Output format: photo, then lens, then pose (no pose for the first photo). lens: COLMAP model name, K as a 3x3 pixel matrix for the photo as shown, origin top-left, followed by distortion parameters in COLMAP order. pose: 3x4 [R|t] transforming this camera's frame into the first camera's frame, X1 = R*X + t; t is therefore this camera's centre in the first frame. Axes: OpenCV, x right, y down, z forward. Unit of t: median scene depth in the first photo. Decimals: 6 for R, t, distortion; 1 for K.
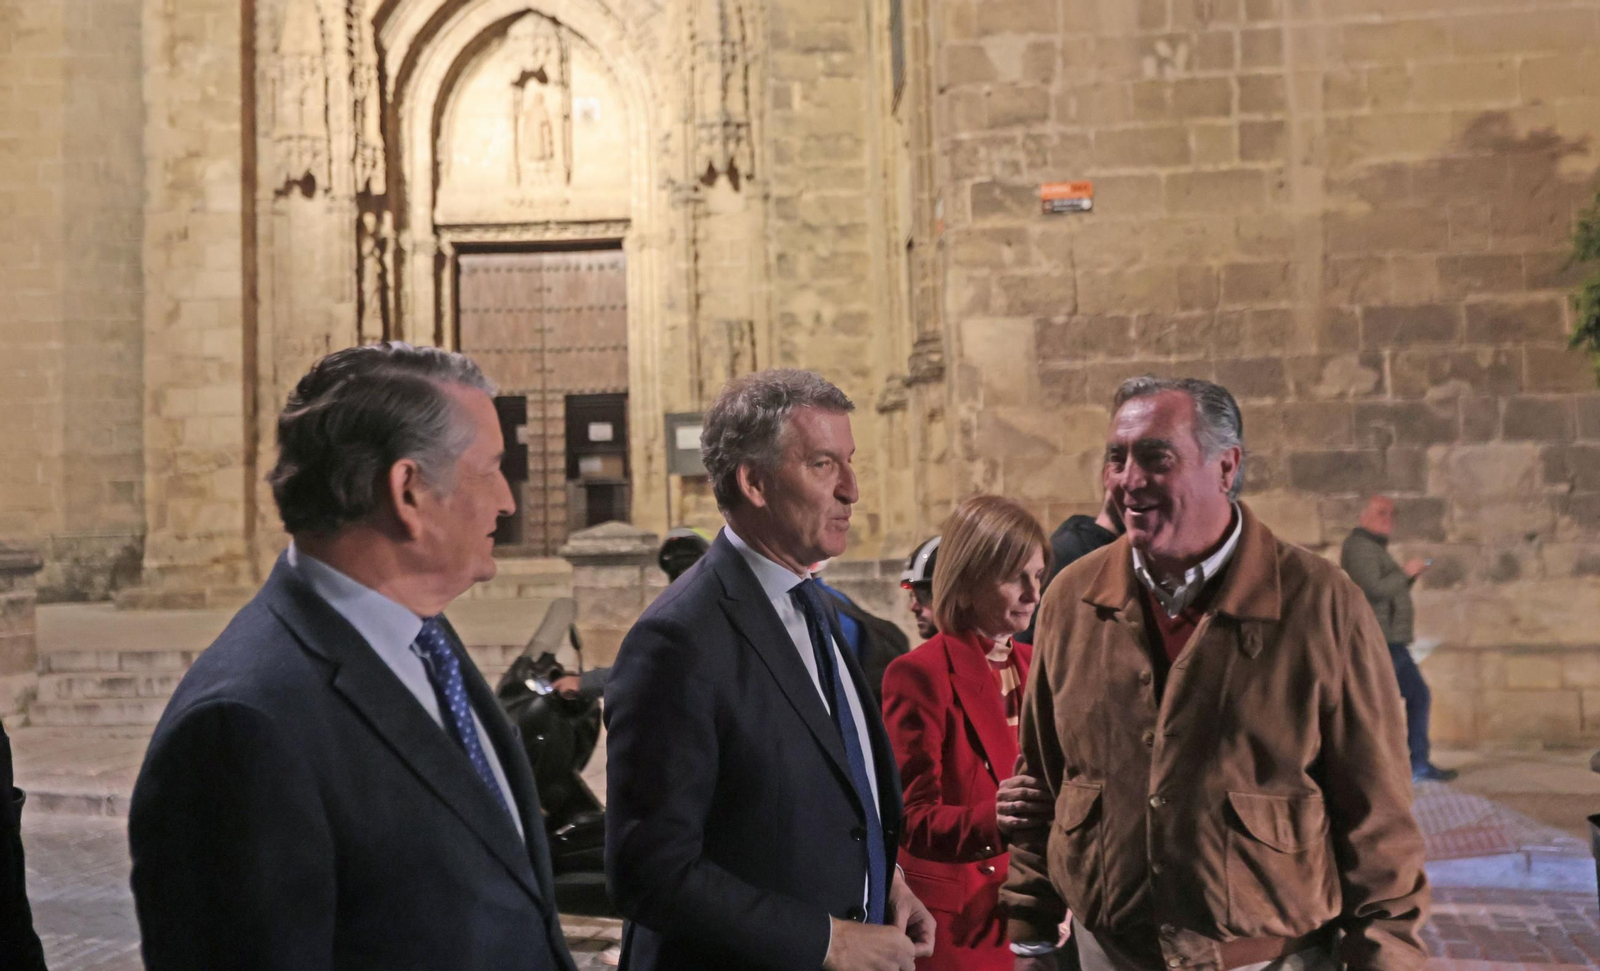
lens RADIAL K [[1647.4, 0, 760.0], [0, 1647.4, 417.6], [0, 0, 1]] dist [0.007442, 0.000000]
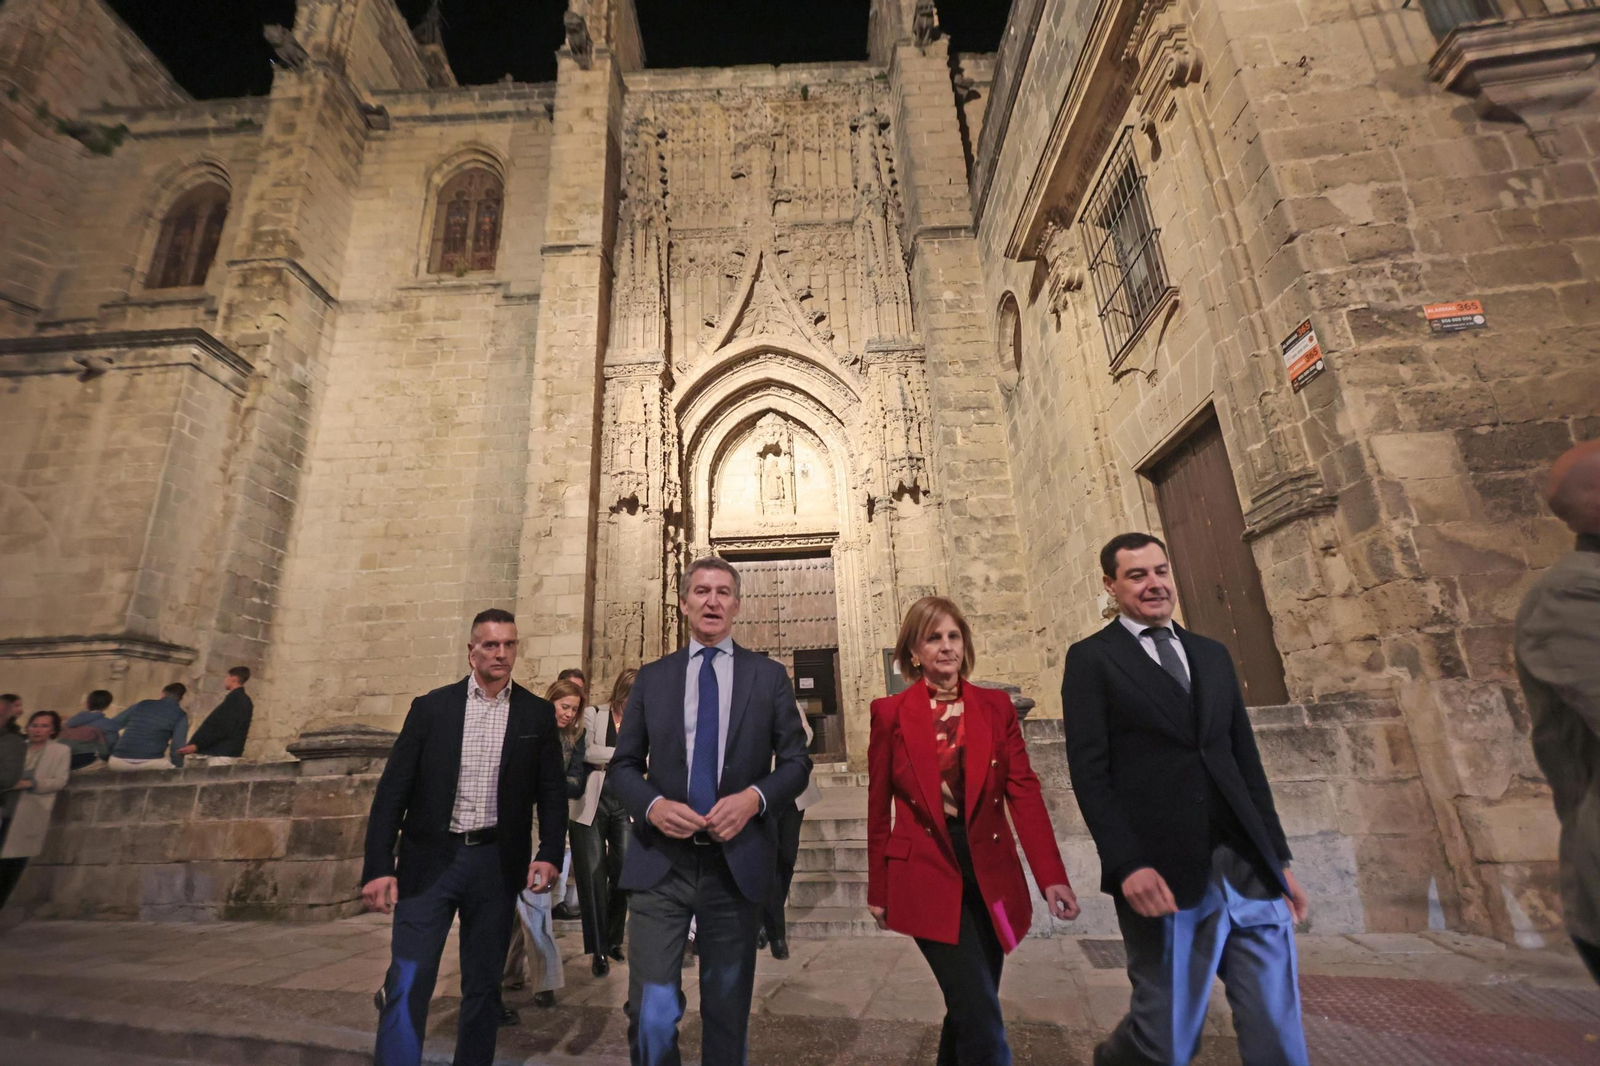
lens RADIAL K [[735.1, 0, 791.5], [0, 735.1, 530.4], [0, 0, 1]] dist [-0.006718, 0.000992]
pose [[0.999759, -0.020803, -0.007028, -0.158145], [0.018308, 0.966425, -0.256294, 0.071491], [0.012124, 0.256103, 0.966573, 0.455334]]
